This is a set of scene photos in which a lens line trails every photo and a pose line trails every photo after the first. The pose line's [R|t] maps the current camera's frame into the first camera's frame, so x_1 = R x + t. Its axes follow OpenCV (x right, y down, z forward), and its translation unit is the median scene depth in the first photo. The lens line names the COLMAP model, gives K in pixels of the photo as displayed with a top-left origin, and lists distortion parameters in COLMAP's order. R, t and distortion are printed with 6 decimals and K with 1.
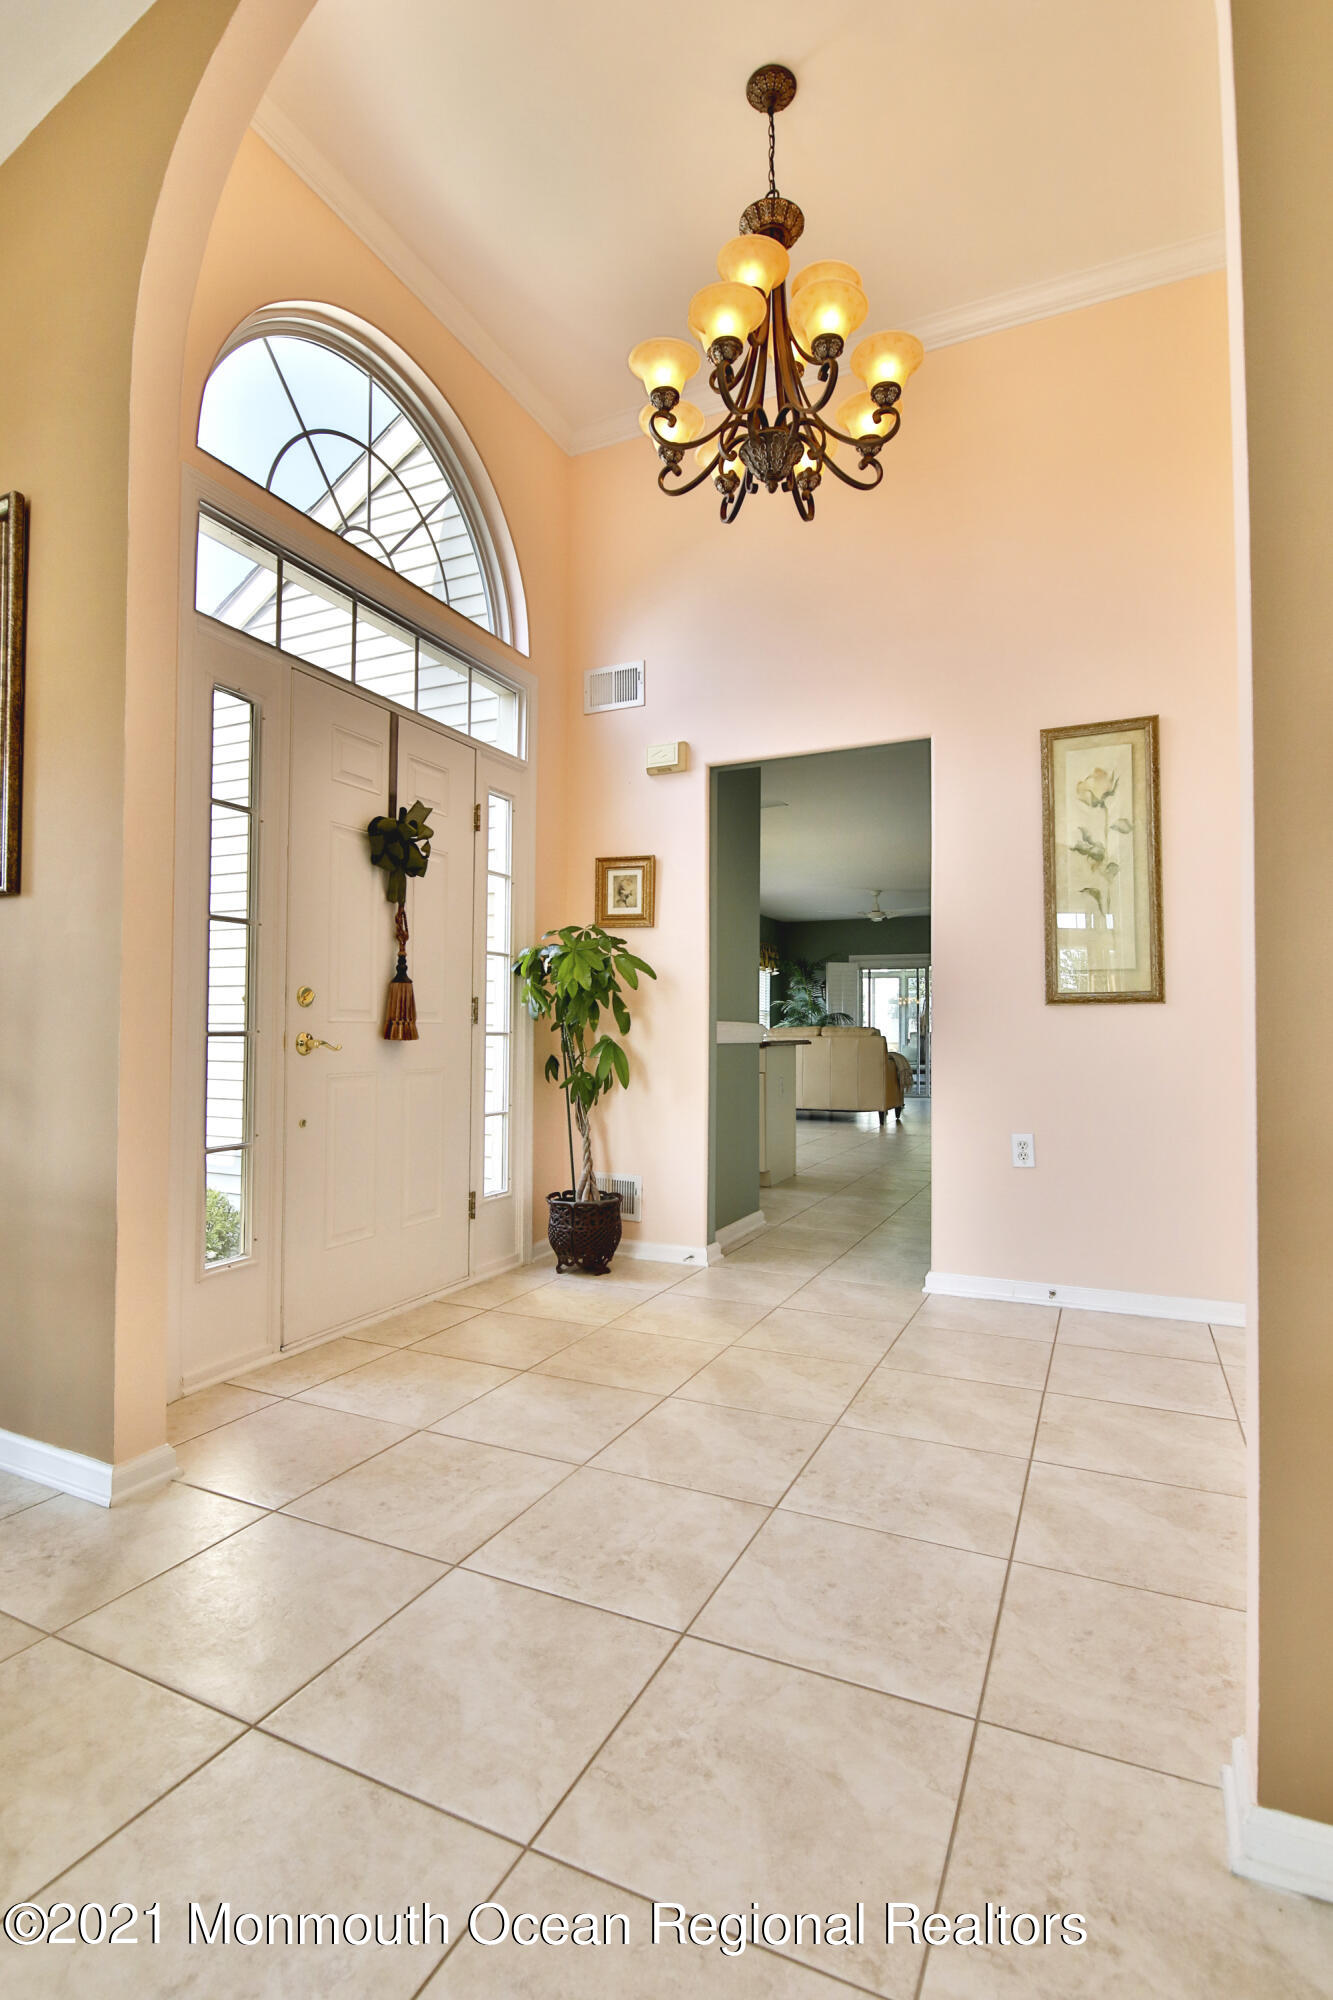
lens RADIAL K [[955.0, 0, 666.5], [0, 955.0, 1000.0], [0, 0, 1]] dist [-0.027327, -0.000419]
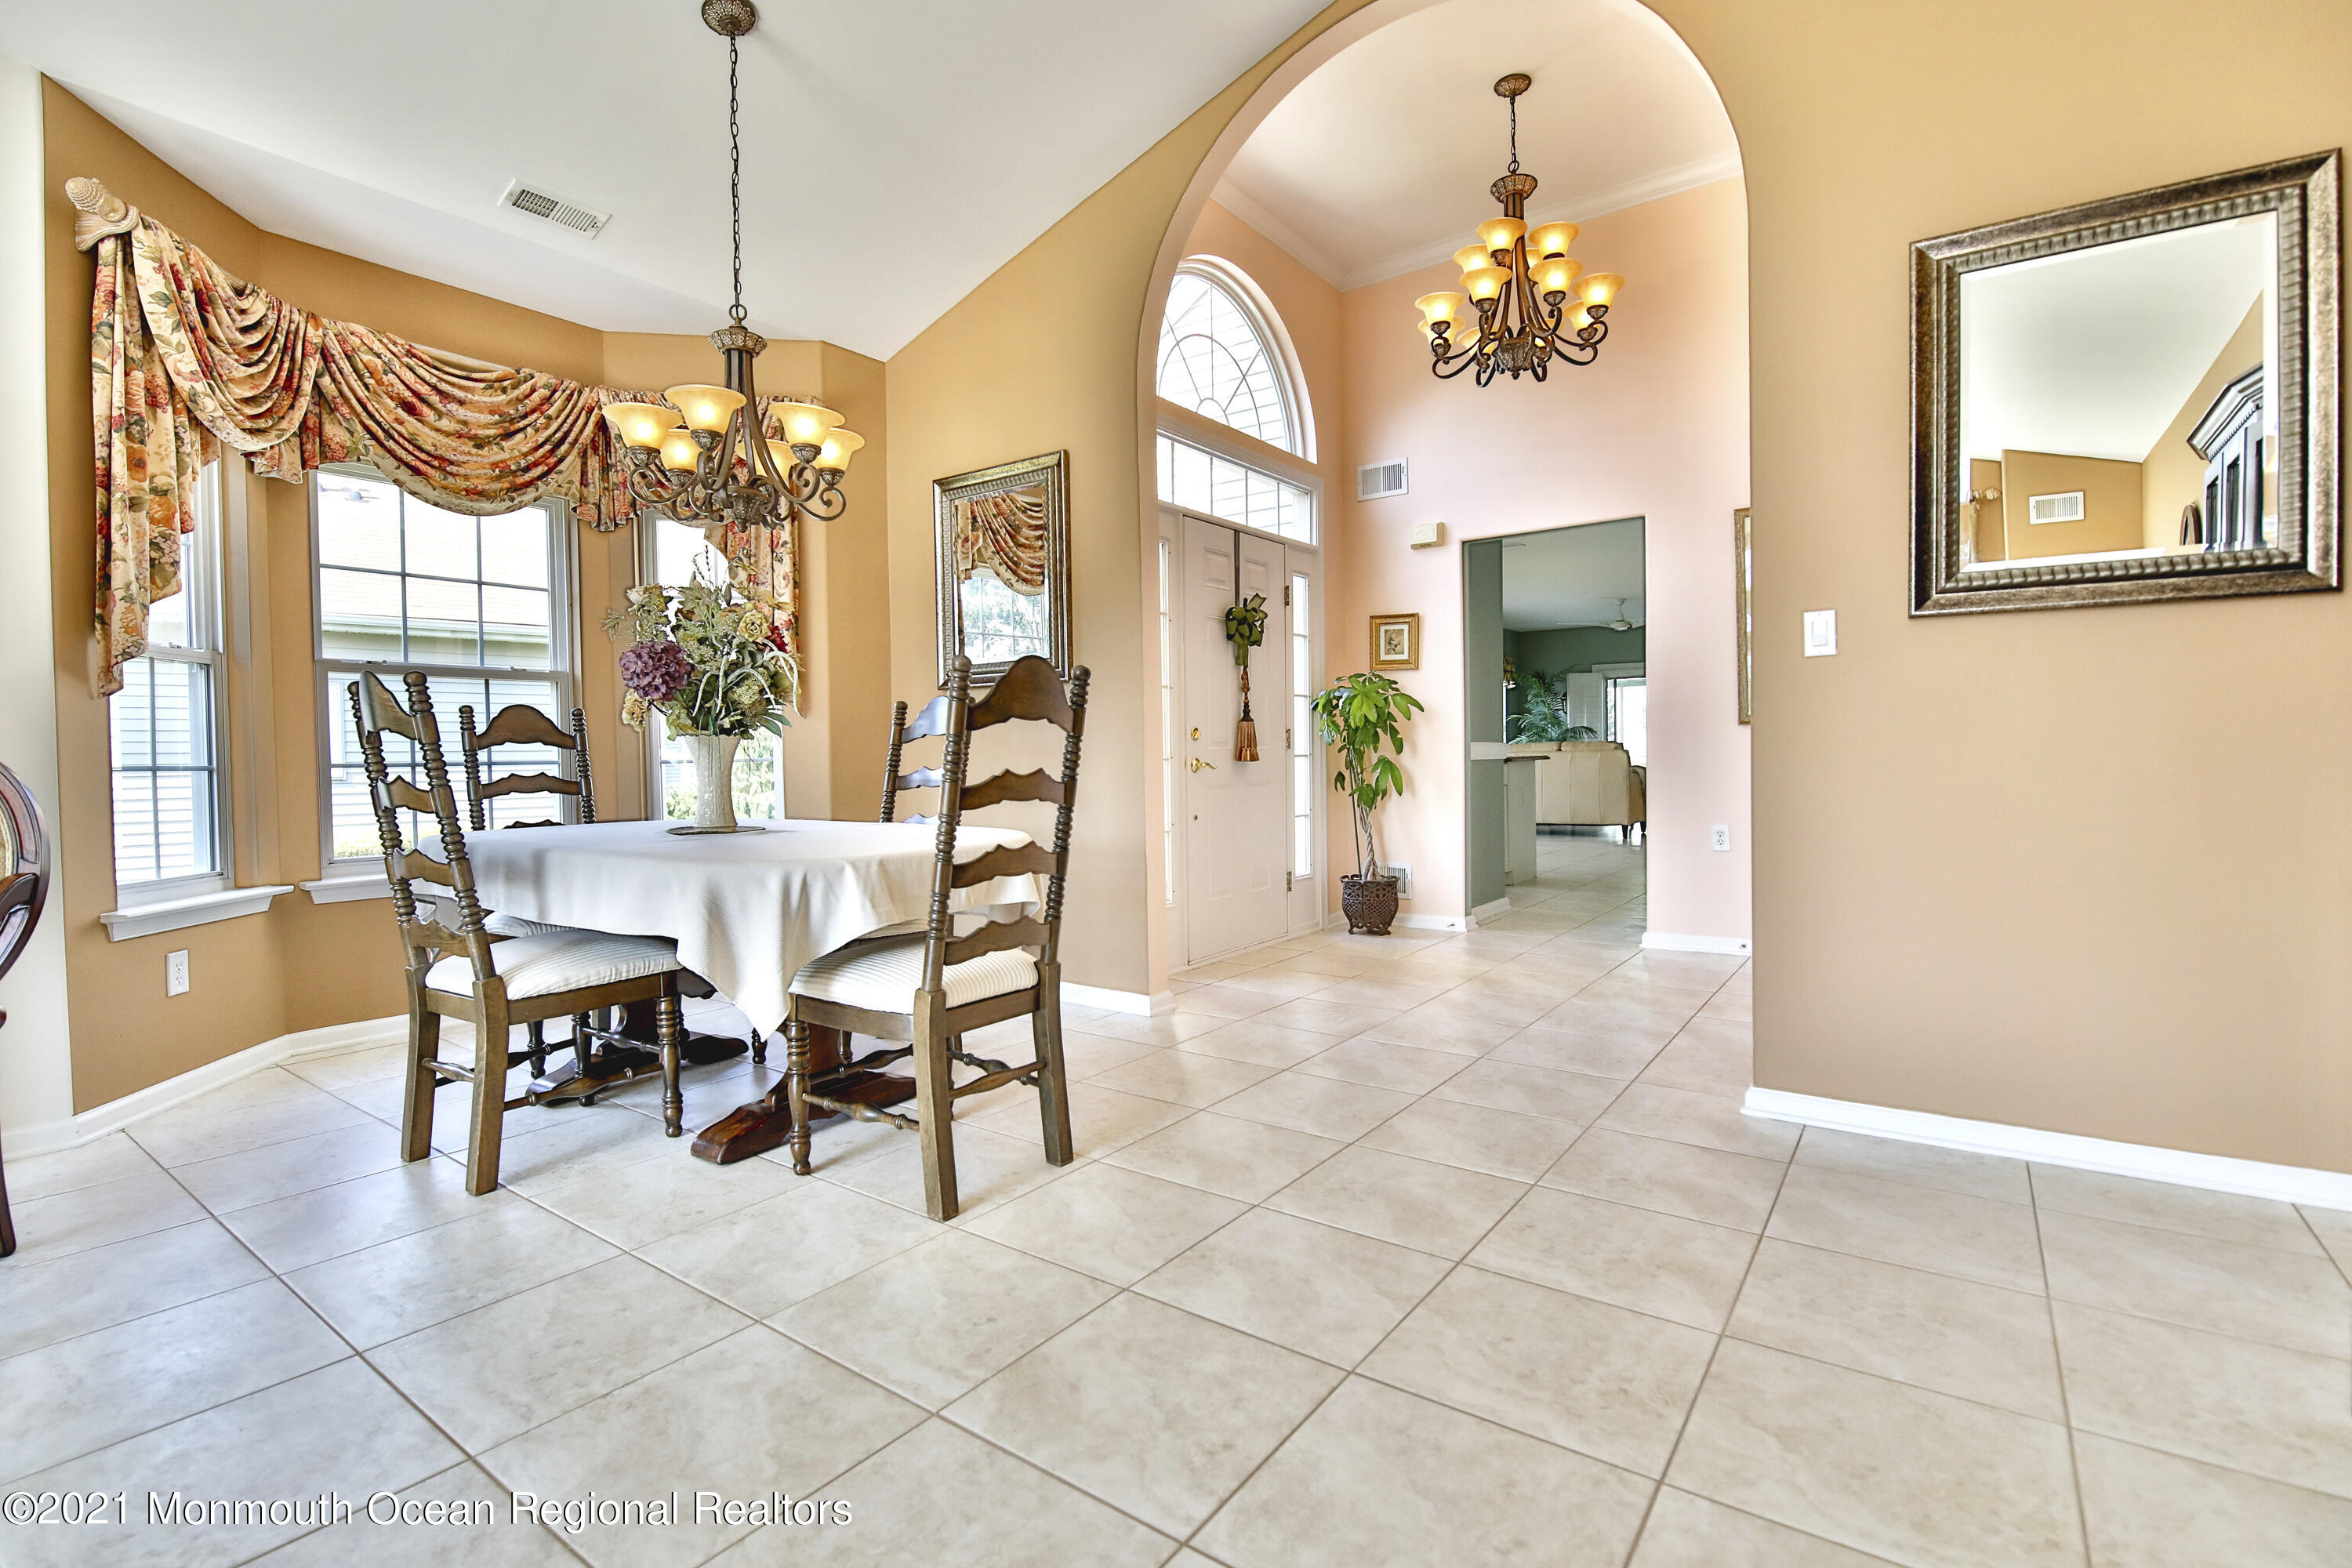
lens RADIAL K [[1051.0, 0, 1176.0], [0, 1051.0, 784.0], [0, 0, 1]] dist [-0.013203, -0.000715]
pose [[0.981006, -0.017269, -0.193209, -0.066043], [0.029541, 0.997712, 0.060817, -0.019790], [0.191716, -0.065369, 0.979271, -0.470330]]
